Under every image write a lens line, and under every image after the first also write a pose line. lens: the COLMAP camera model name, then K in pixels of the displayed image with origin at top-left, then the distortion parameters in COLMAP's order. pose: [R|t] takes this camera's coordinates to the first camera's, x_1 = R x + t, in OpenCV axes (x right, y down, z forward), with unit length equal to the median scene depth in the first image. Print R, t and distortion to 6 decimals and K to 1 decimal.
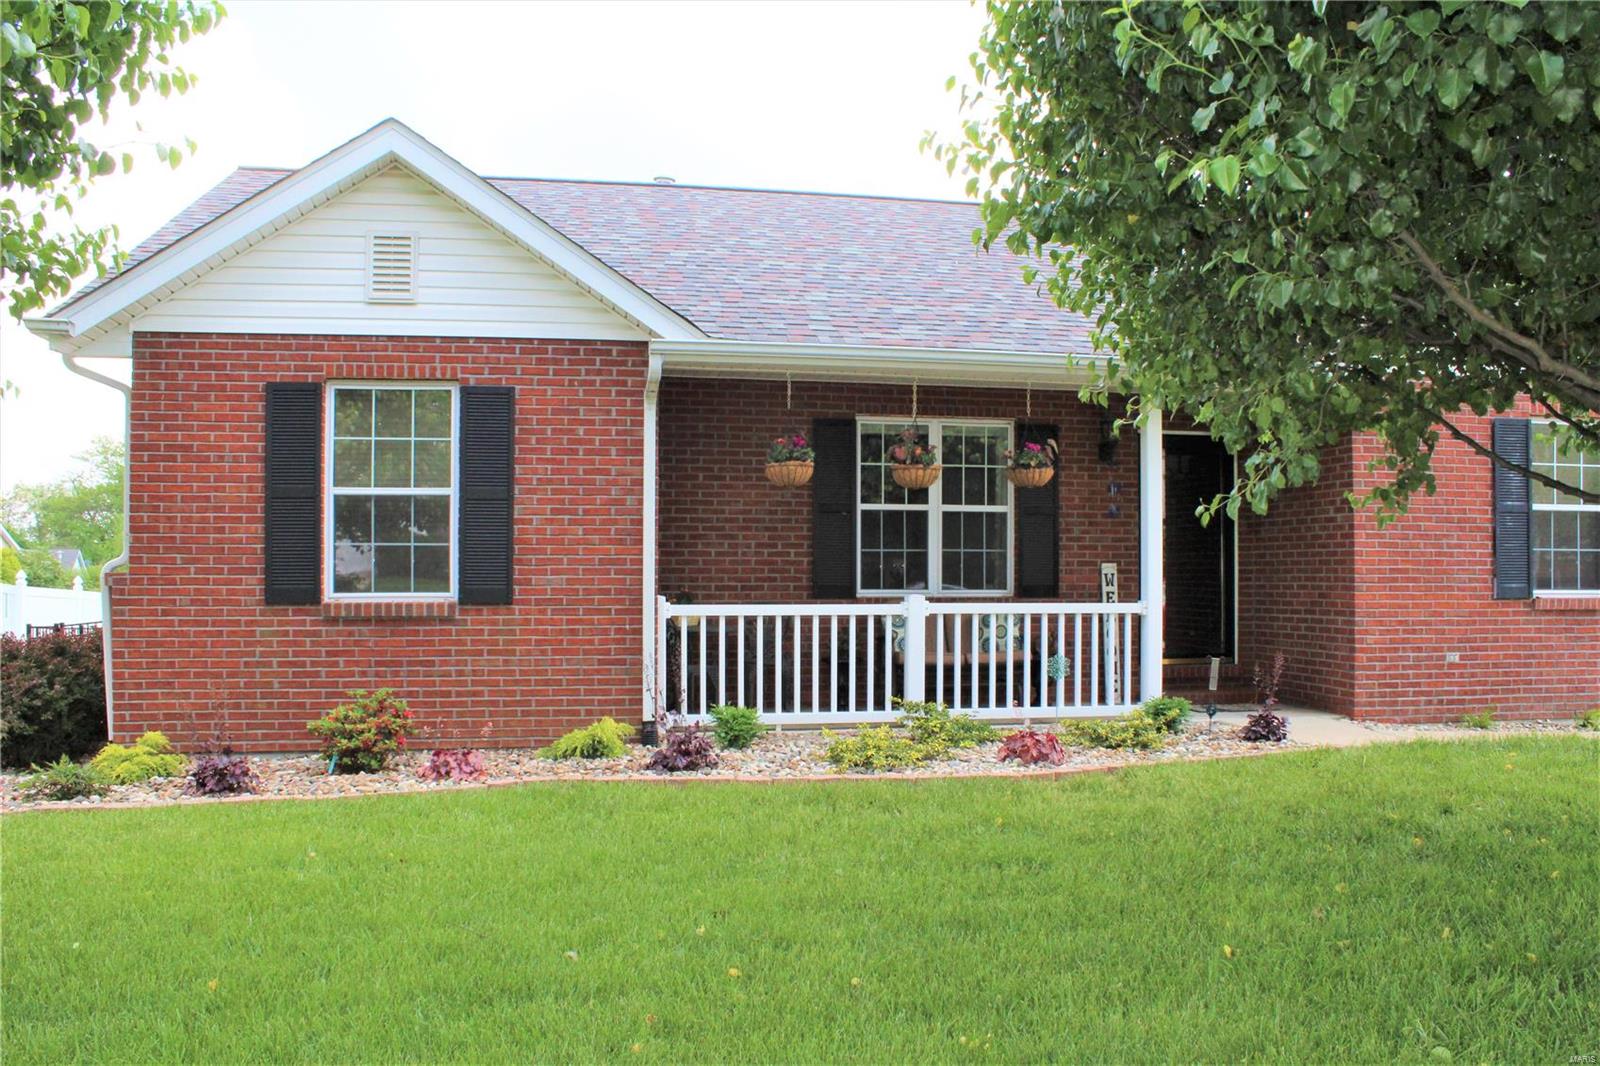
lens RADIAL K [[1335.2, 0, 800.3], [0, 1335.2, 554.4], [0, 0, 1]] dist [-0.165294, 0.152497]
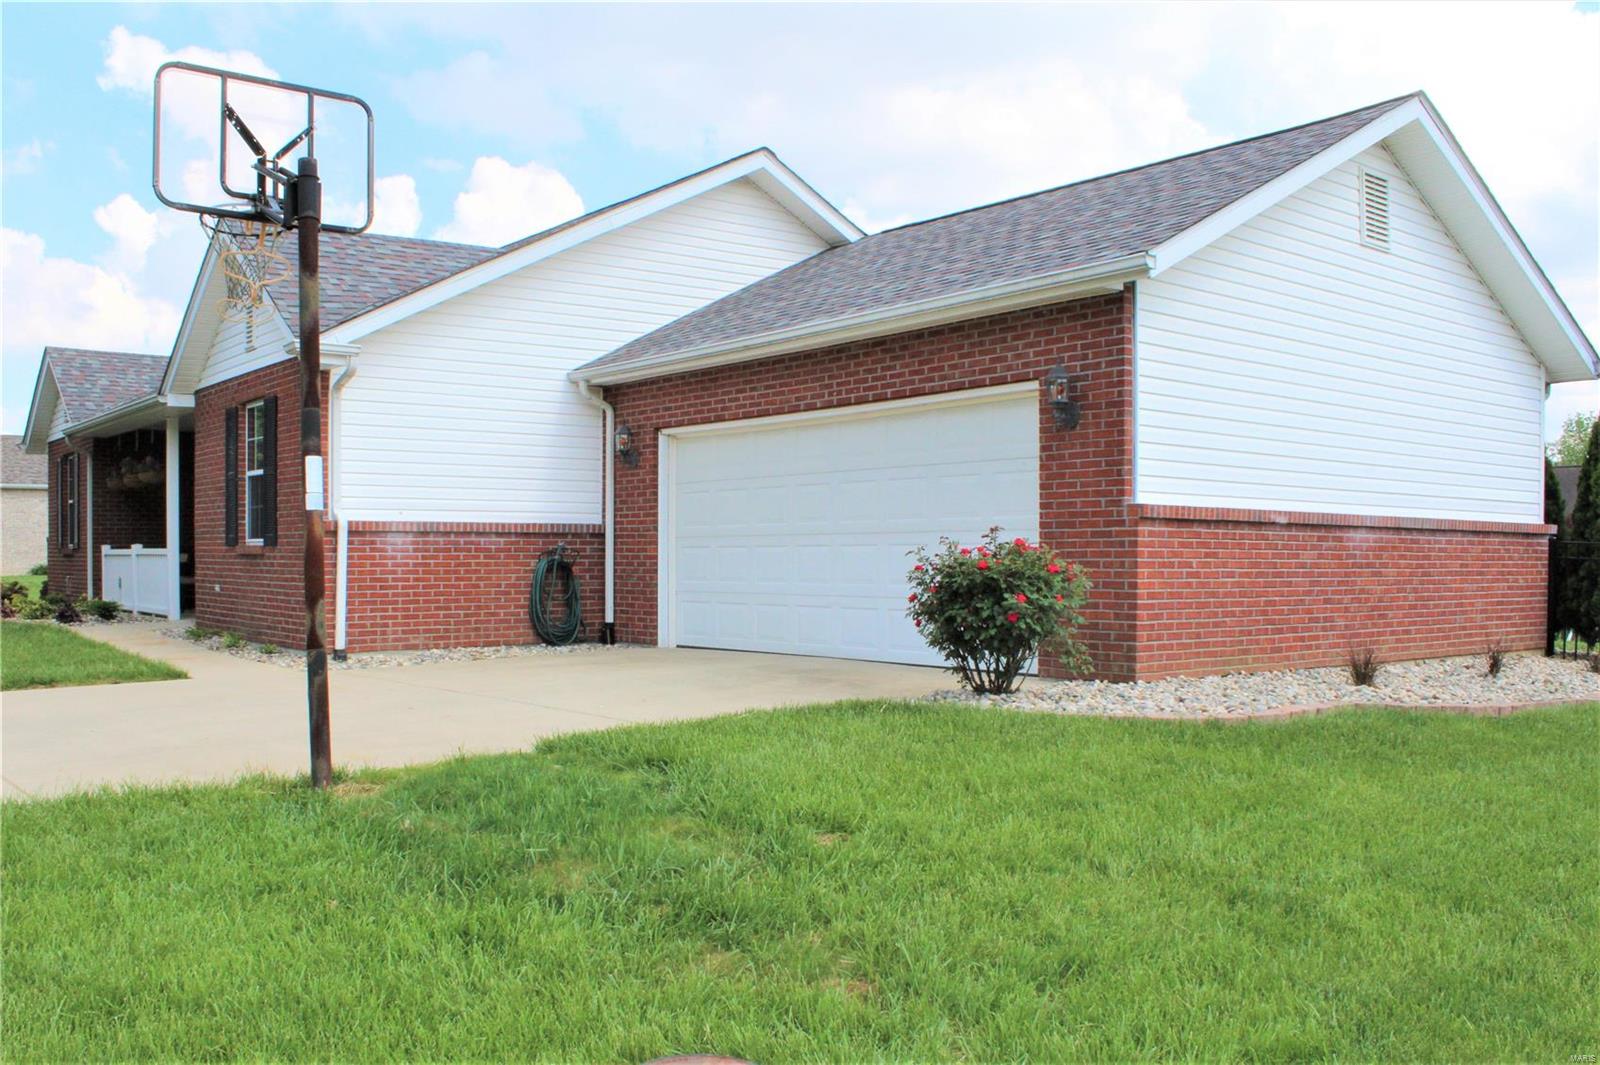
lens RADIAL K [[1405.4, 0, 736.9], [0, 1405.4, 581.9], [0, 0, 1]] dist [-0.165371, 0.132011]
pose [[0.439658, 0.016781, -0.898008, 2.354875], [0.008867, 0.999696, 0.023023, 0.050191], [0.898122, -0.018085, 0.439375, 0.972449]]
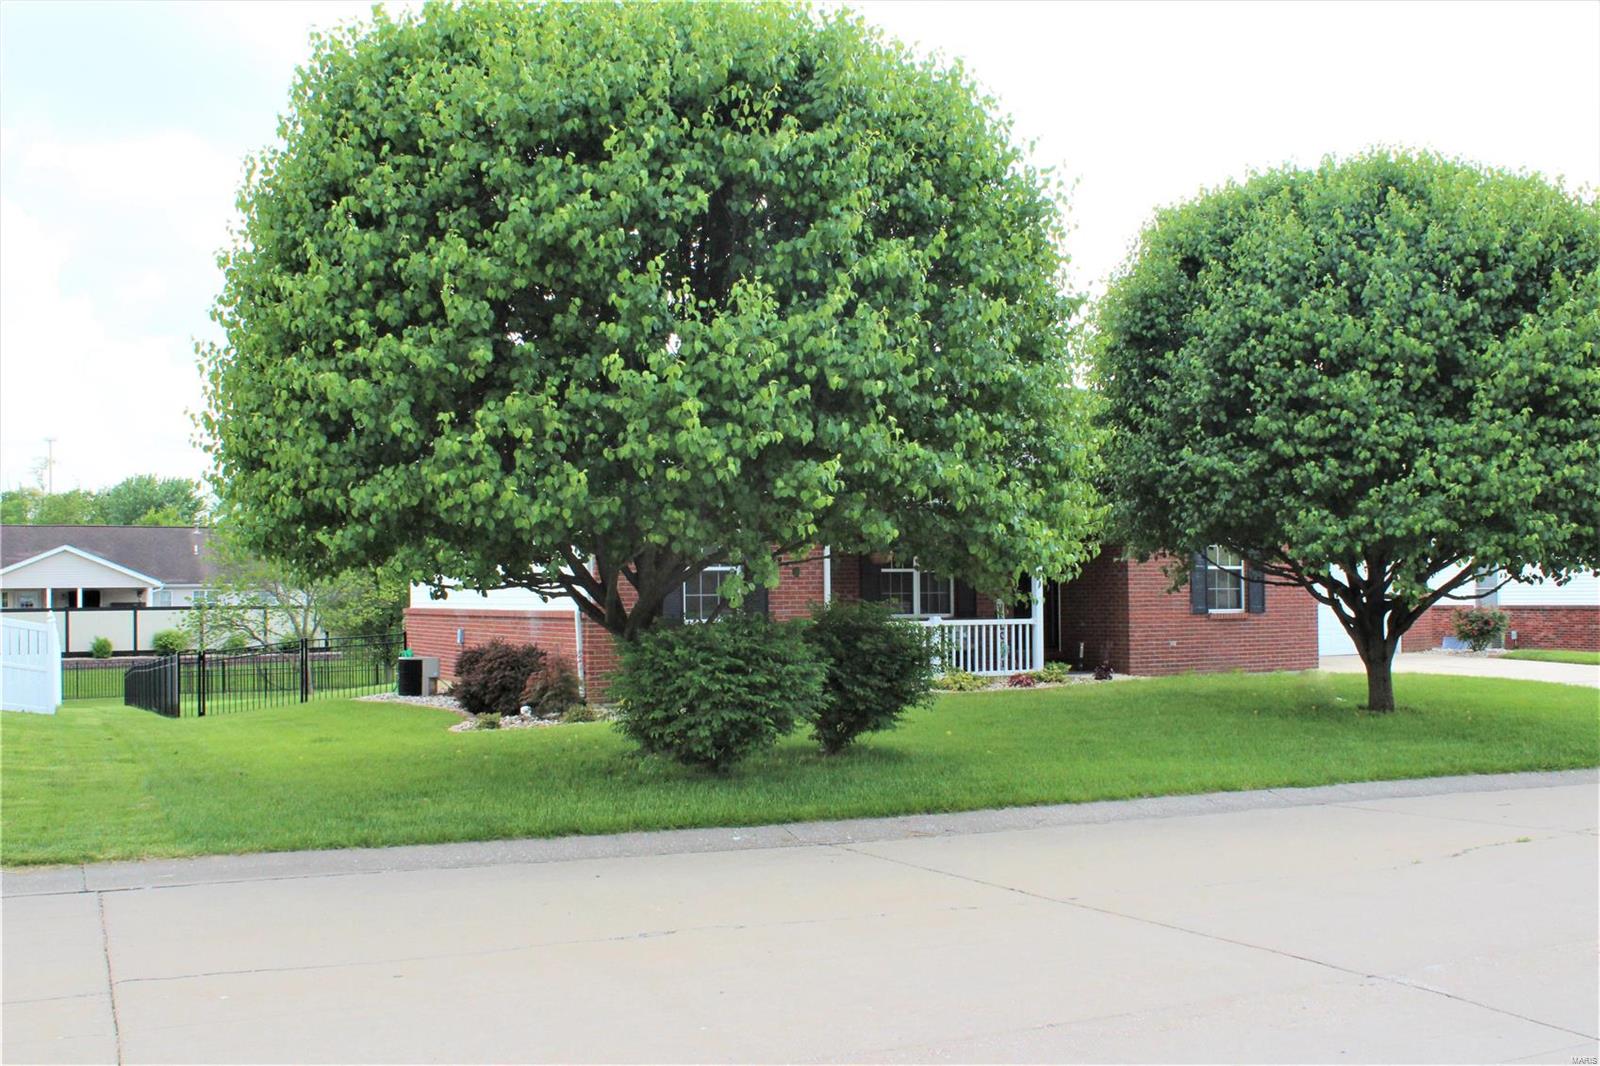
lens RADIAL K [[1559.5, 0, 801.6], [0, 1559.5, 525.0], [0, 0, 1]] dist [-0.090493, 0.000000]
pose [[0.954539, 0.001896, 0.298080, -0.871269], [0.007873, 0.999471, -0.031567, -0.037810], [-0.297982, 0.032479, 0.954019, -1.289564]]
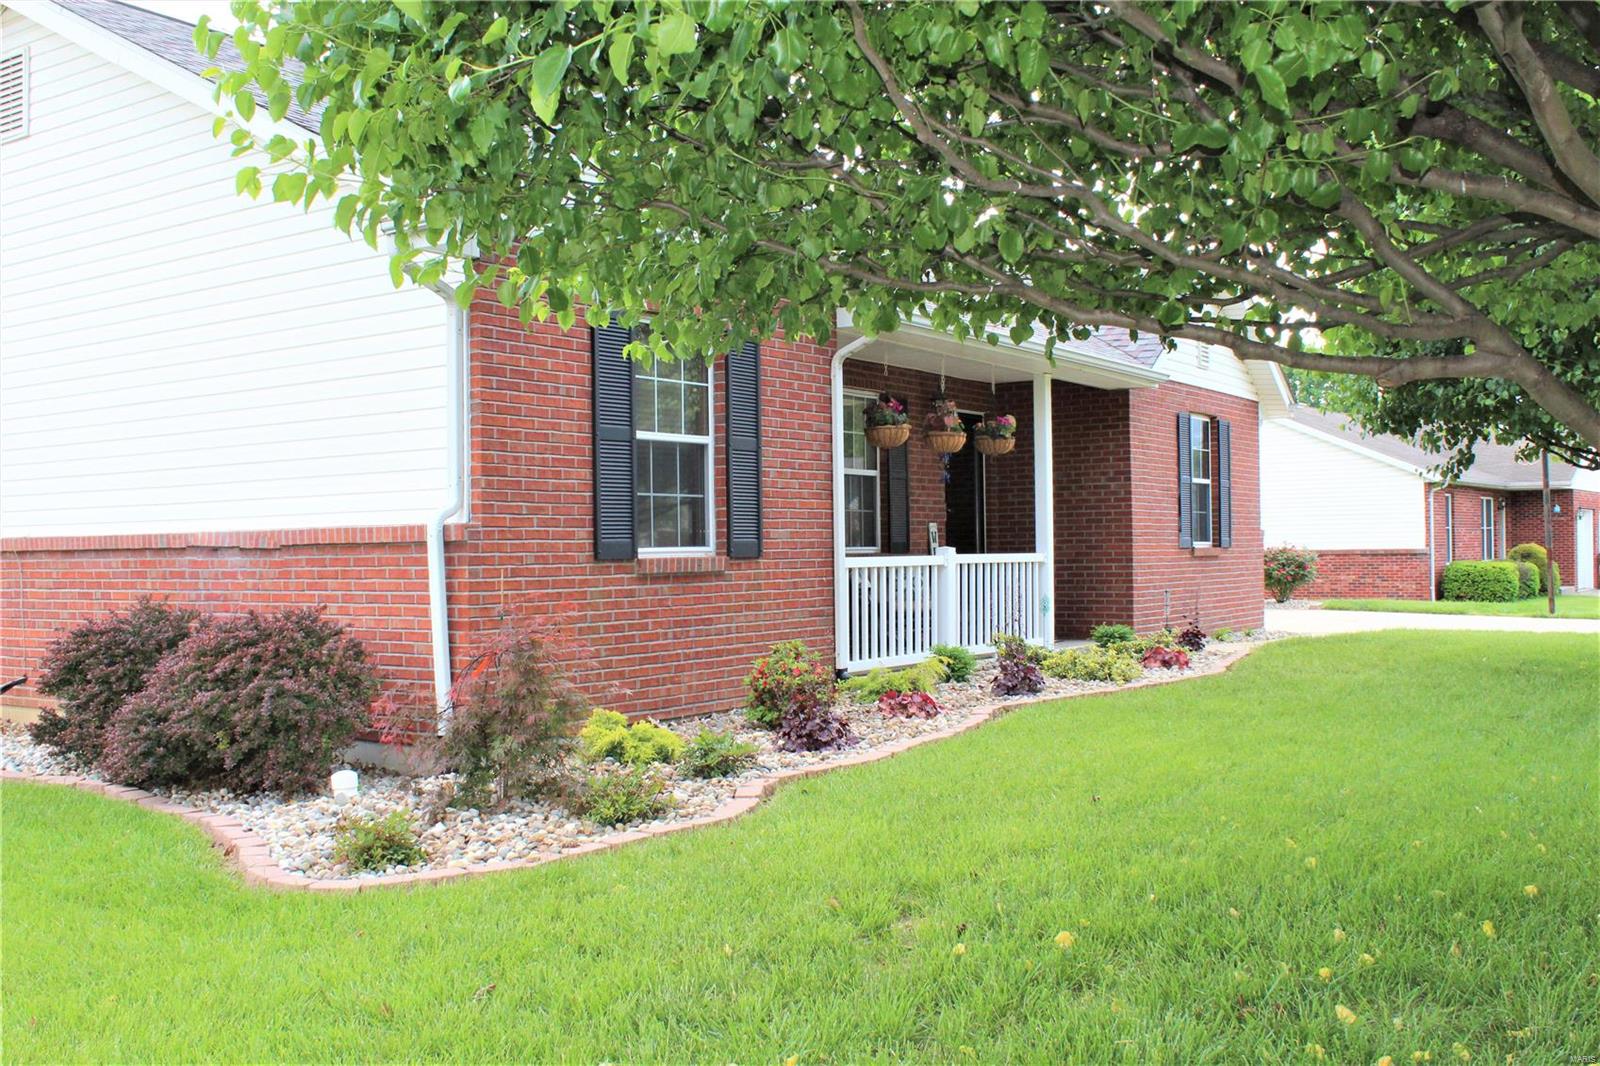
lens RADIAL K [[1559.5, 0, 791.8], [0, 1559.5, 541.0], [0, 0, 1]] dist [-0.090493, 0.000000]
pose [[0.715207, -0.007515, 0.698873, -0.994286], [0.006438, 0.999971, 0.004165, 0.020243], [-0.698883, 0.001521, 0.715234, 0.154971]]
